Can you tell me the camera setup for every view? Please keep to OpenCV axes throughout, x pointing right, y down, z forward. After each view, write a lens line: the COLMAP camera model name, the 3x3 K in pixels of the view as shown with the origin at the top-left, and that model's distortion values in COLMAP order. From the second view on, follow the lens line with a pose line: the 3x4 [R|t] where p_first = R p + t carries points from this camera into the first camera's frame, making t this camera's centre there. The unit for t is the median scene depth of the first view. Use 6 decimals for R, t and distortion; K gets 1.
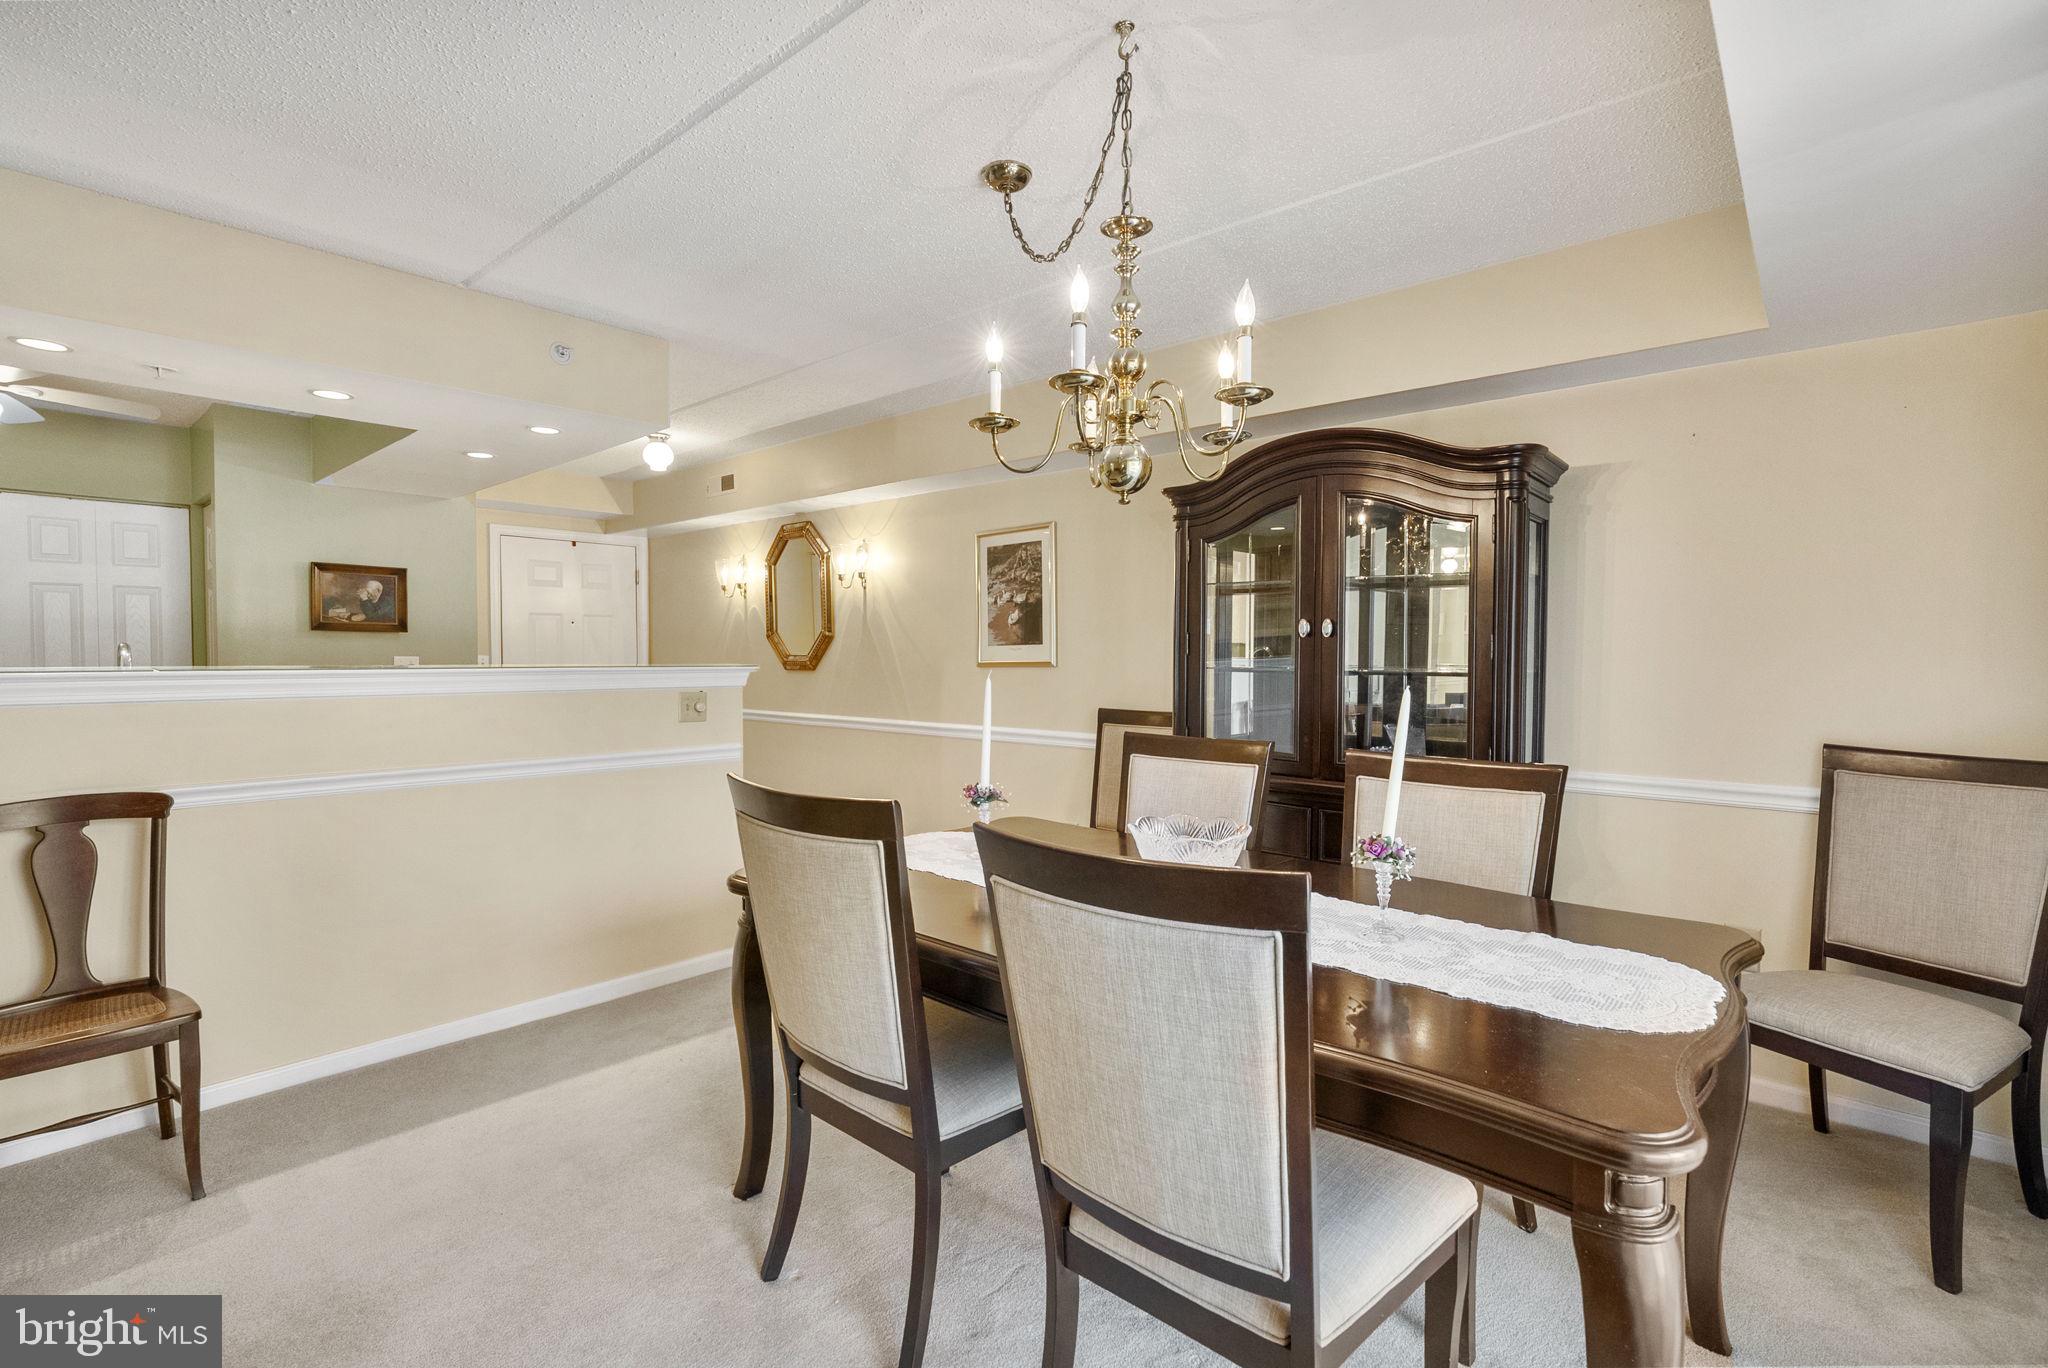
lens RADIAL K [[965.1, 0, 1033.6], [0, 965.1, 675.0], [0, 0, 1]] dist [0.022046, 0.000141]
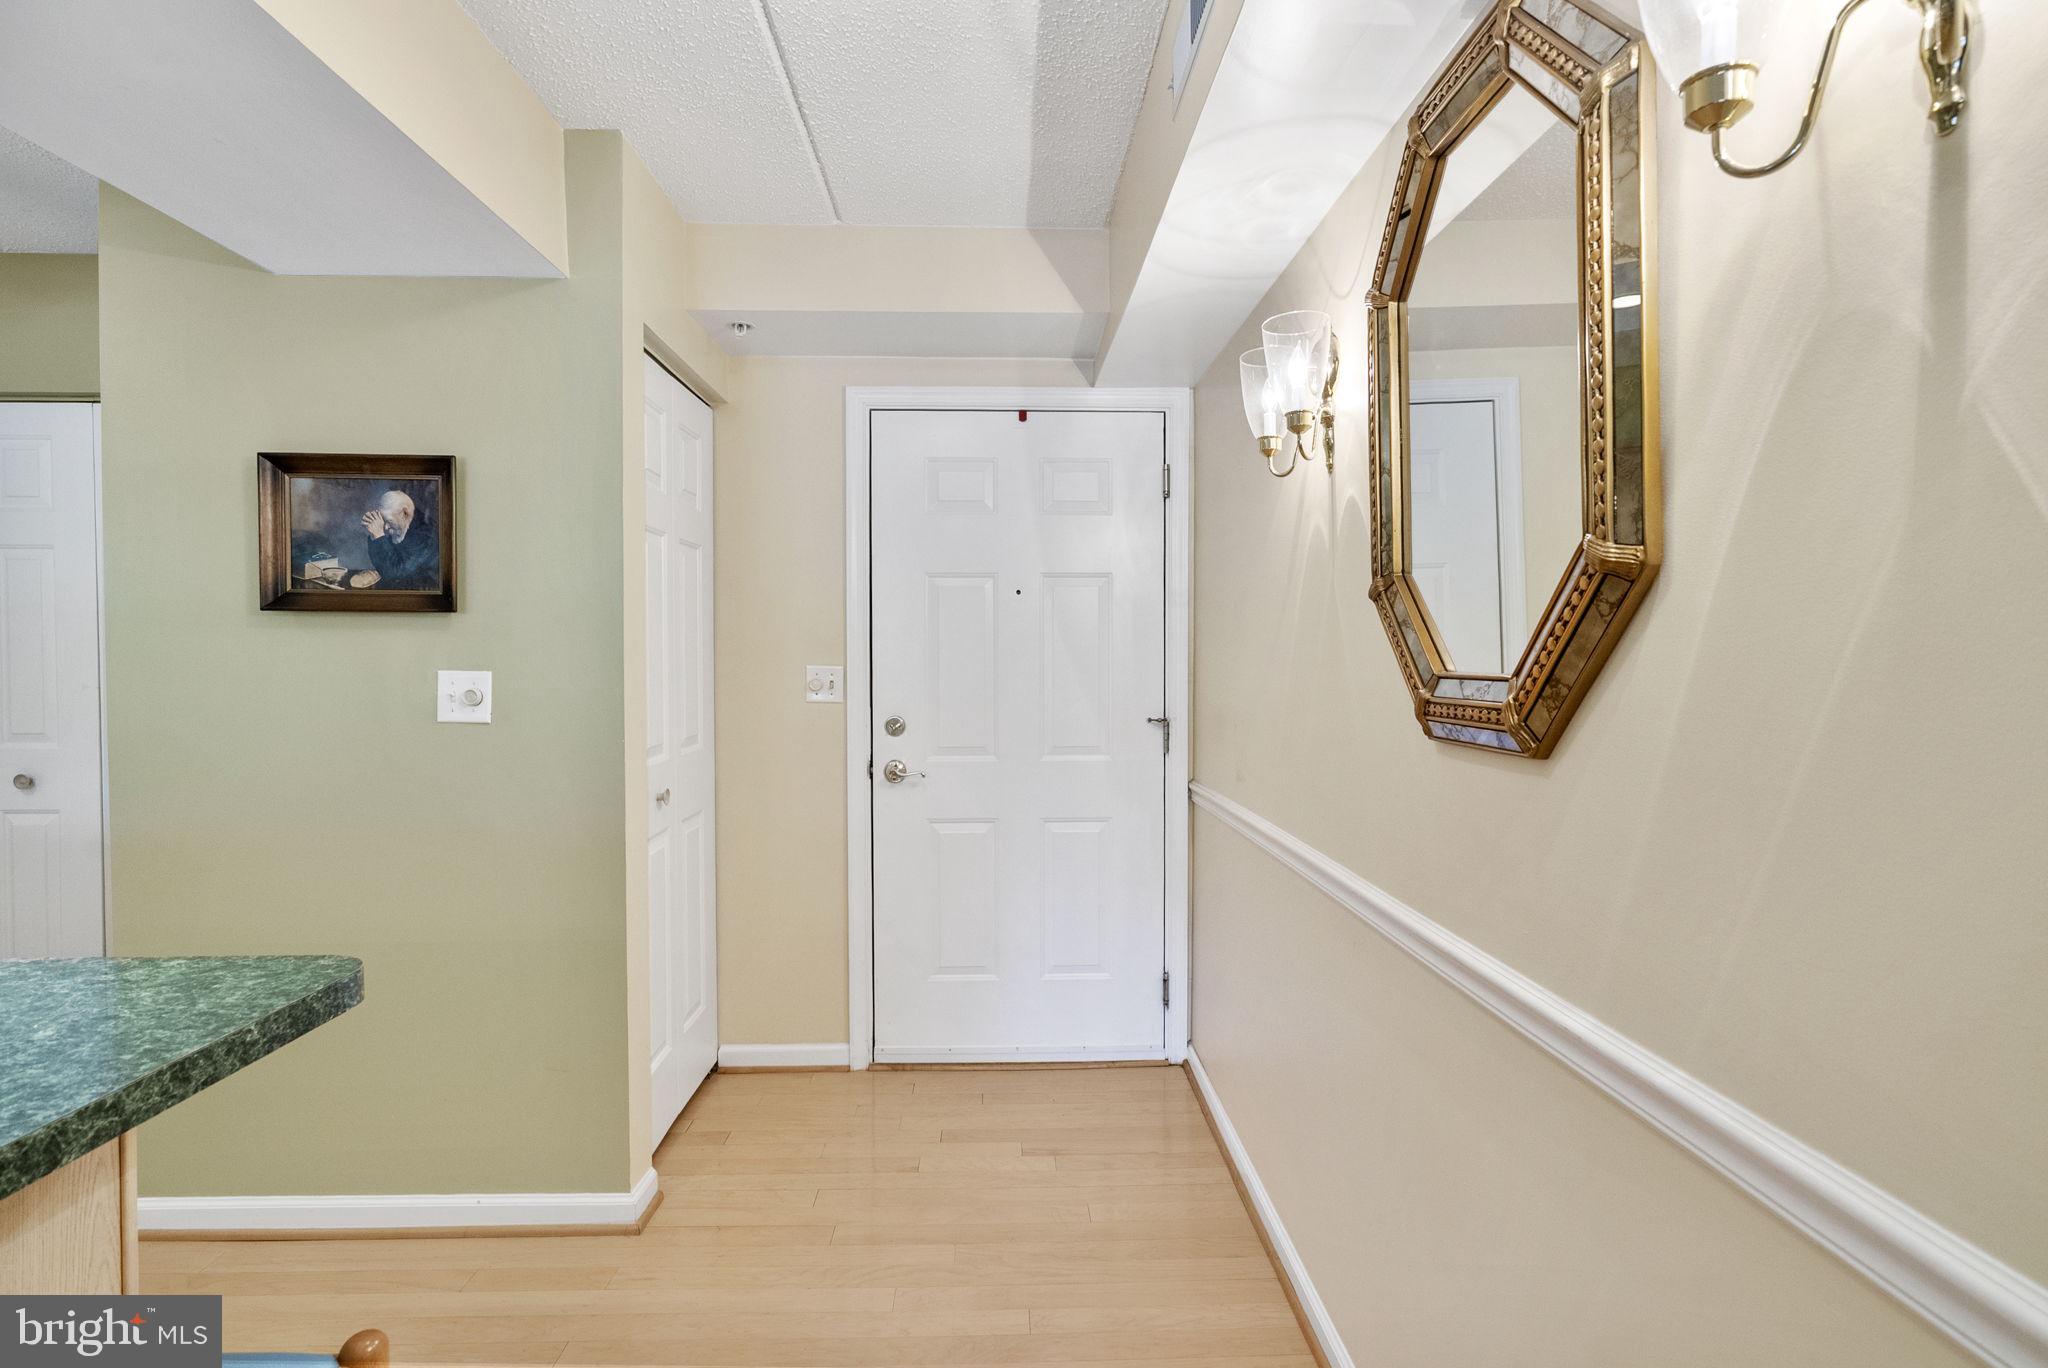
lens RADIAL K [[965.1, 0, 1039.2], [0, 965.1, 670.5], [0, 0, 1]] dist [0.022046, 0.000141]
pose [[0.669995, 0.011252, -0.742280, -0.176837], [-0.013951, 0.999899, 0.002565, -0.024097], [0.742234, 0.008637, 0.670085, 0.926805]]
